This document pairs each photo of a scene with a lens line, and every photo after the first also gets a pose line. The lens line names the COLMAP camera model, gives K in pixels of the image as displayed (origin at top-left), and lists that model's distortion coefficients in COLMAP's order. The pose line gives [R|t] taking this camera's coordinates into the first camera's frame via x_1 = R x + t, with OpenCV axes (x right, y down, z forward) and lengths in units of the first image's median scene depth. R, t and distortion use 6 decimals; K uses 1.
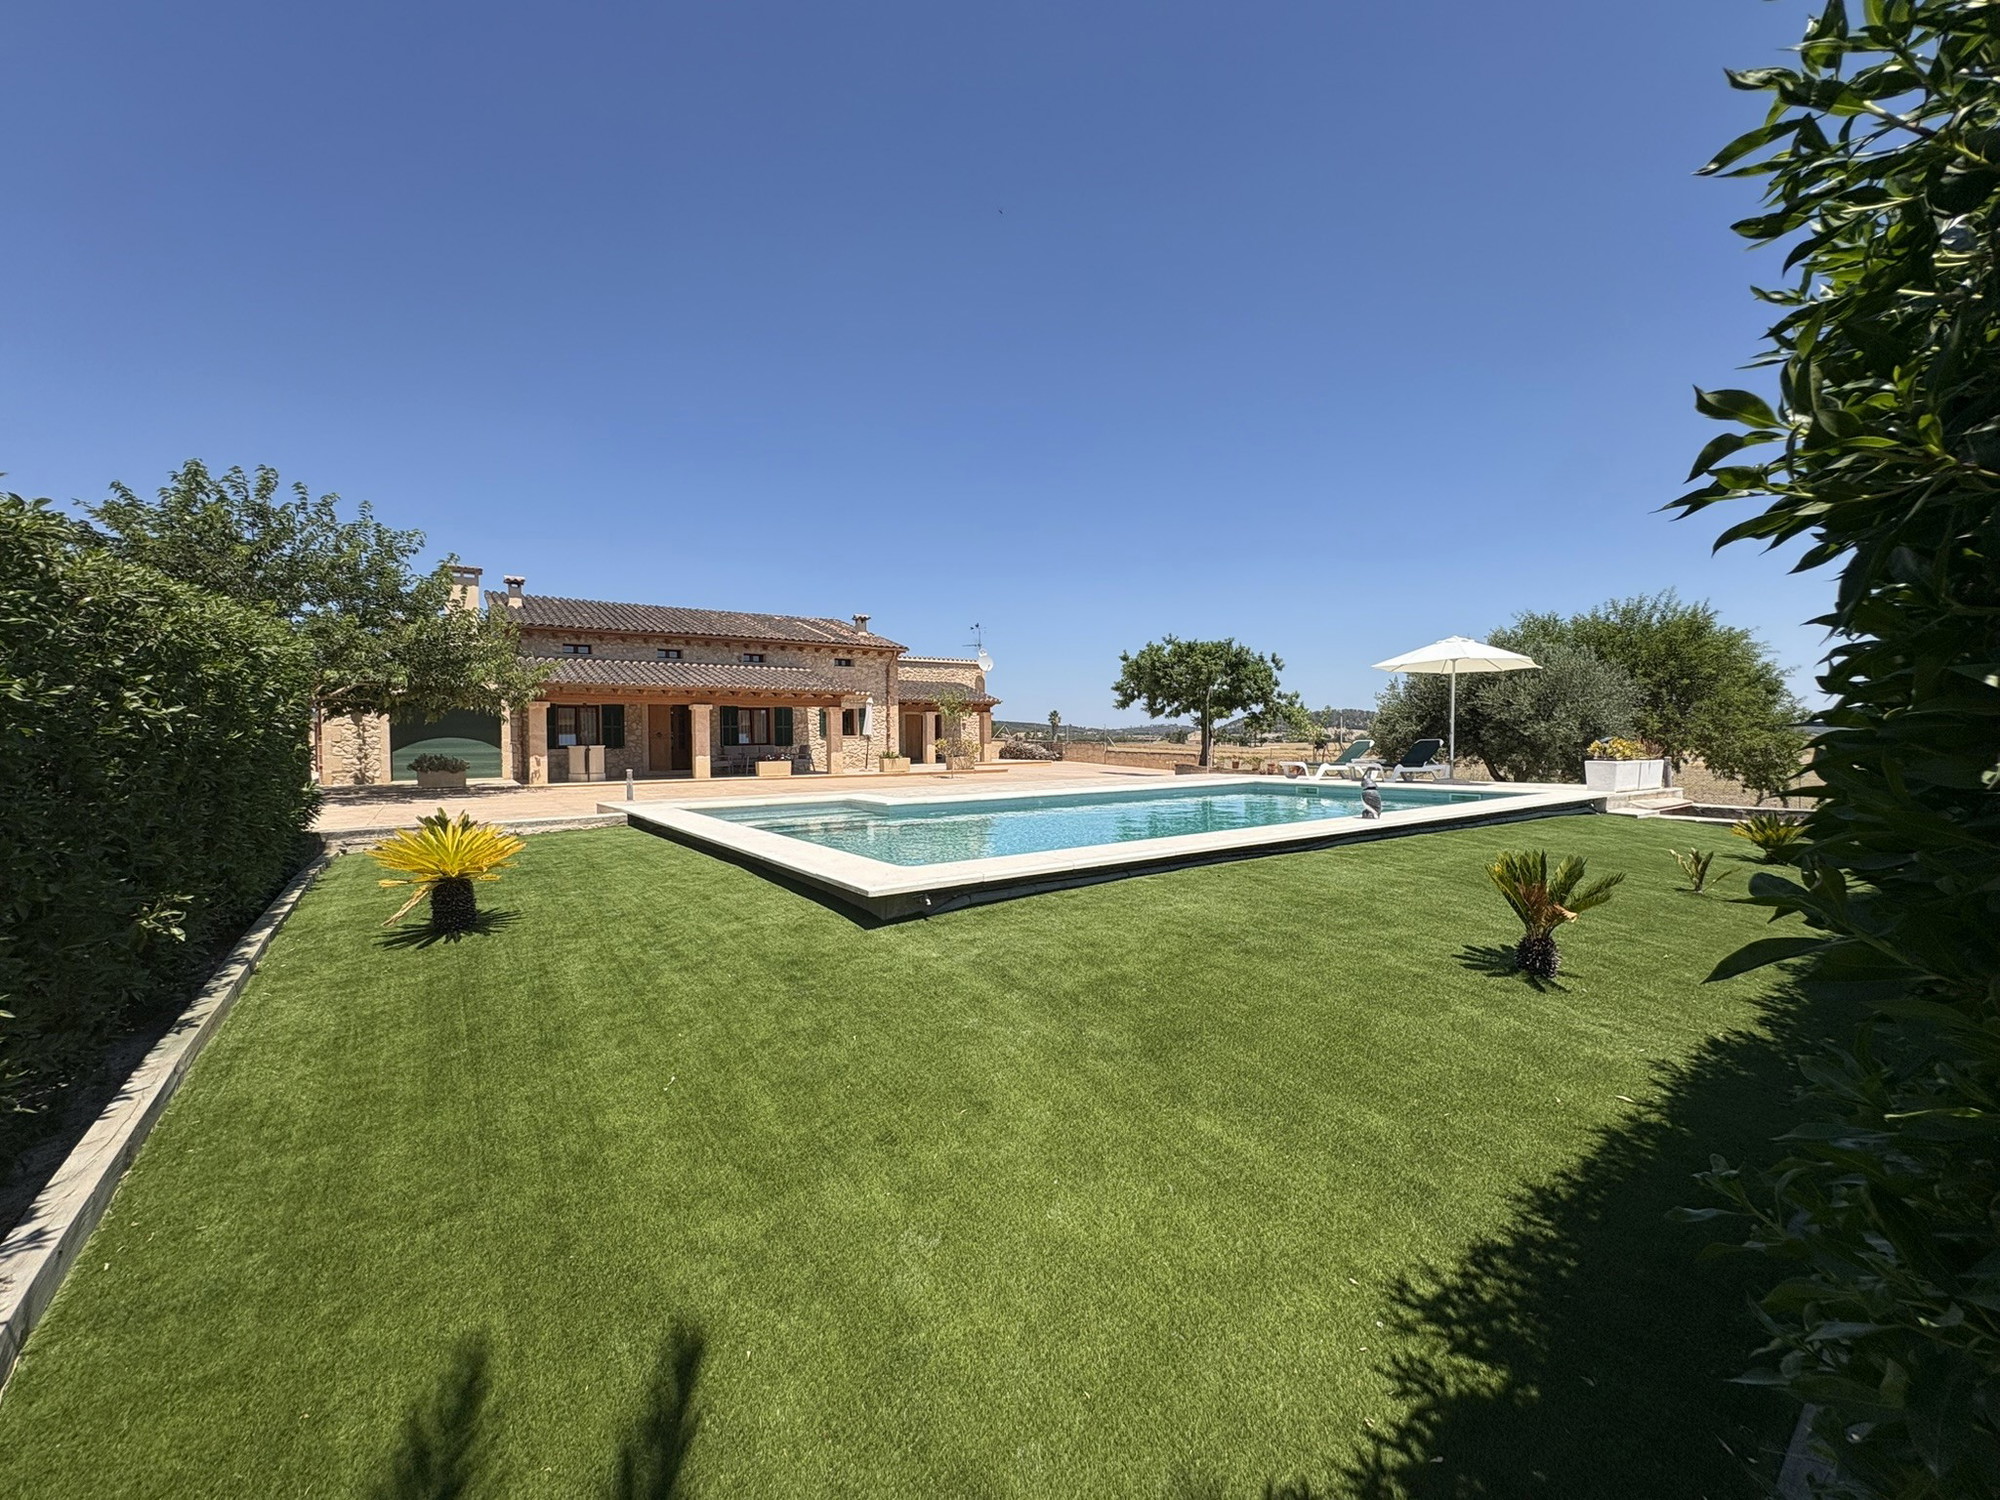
lens RADIAL K [[798.9, 0, 1000.7], [0, 798.9, 742.0], [0, 0, 1]] dist [-0.012456, -0.000260]
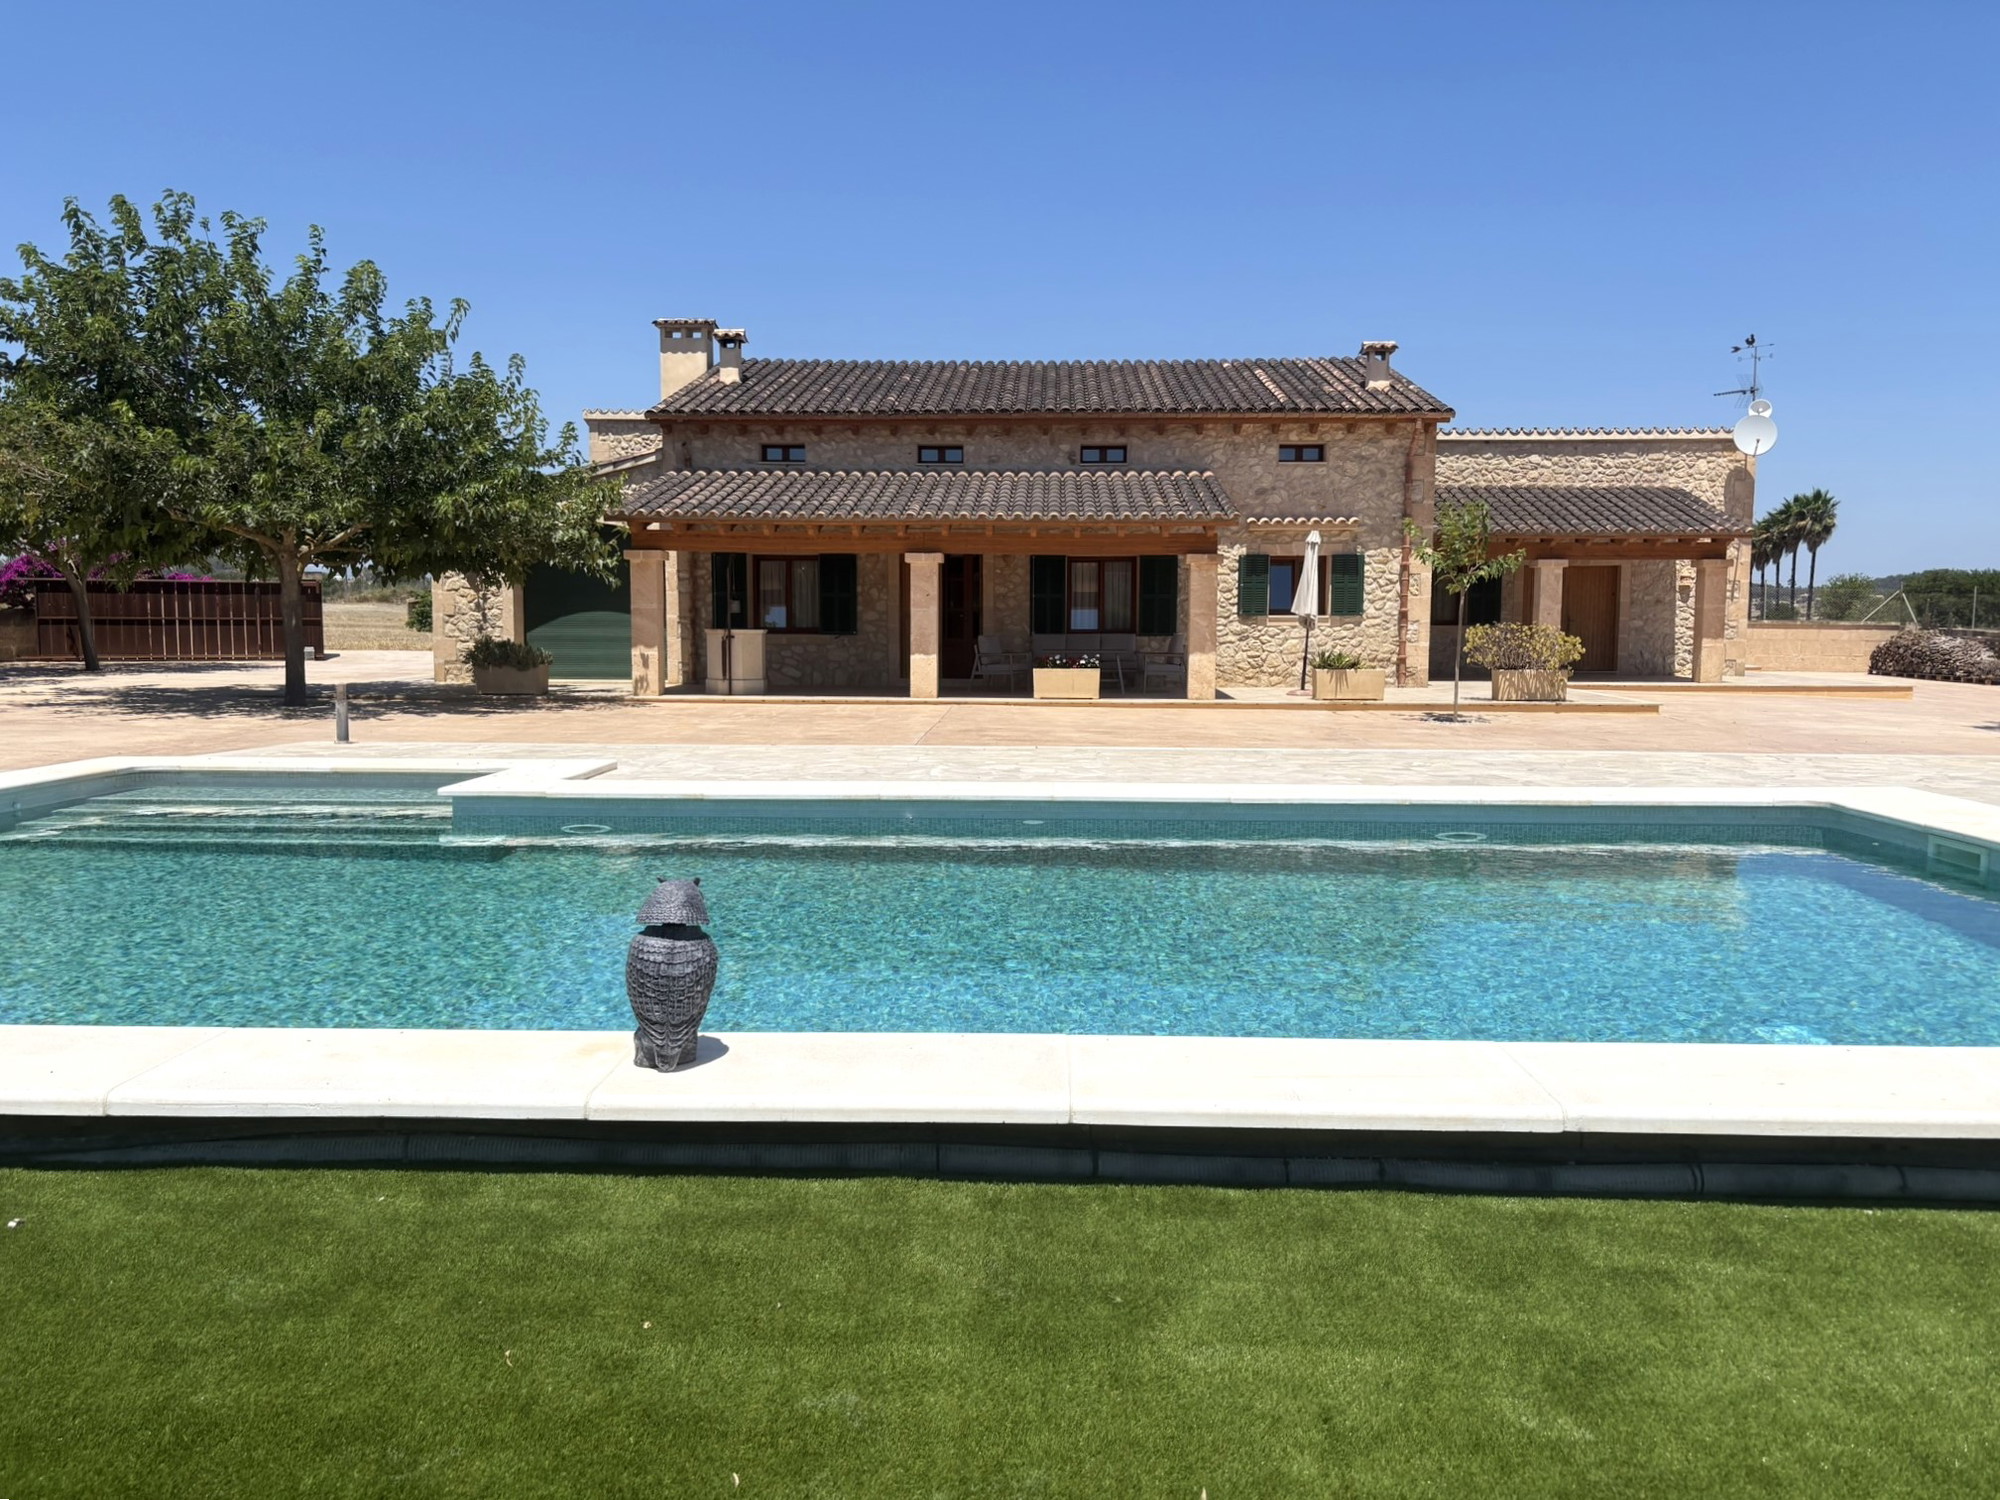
lens RADIAL K [[1505.7, 0, 1001.2], [0, 1505.7, 756.8], [0, 0, 1]] dist [0.009863, -0.001386]
pose [[0.789185, 0.071569, -0.609971, 0.202896], [-0.014291, 0.995058, 0.098262, -0.009452], [0.613989, -0.068830, 0.786308, 0.213294]]
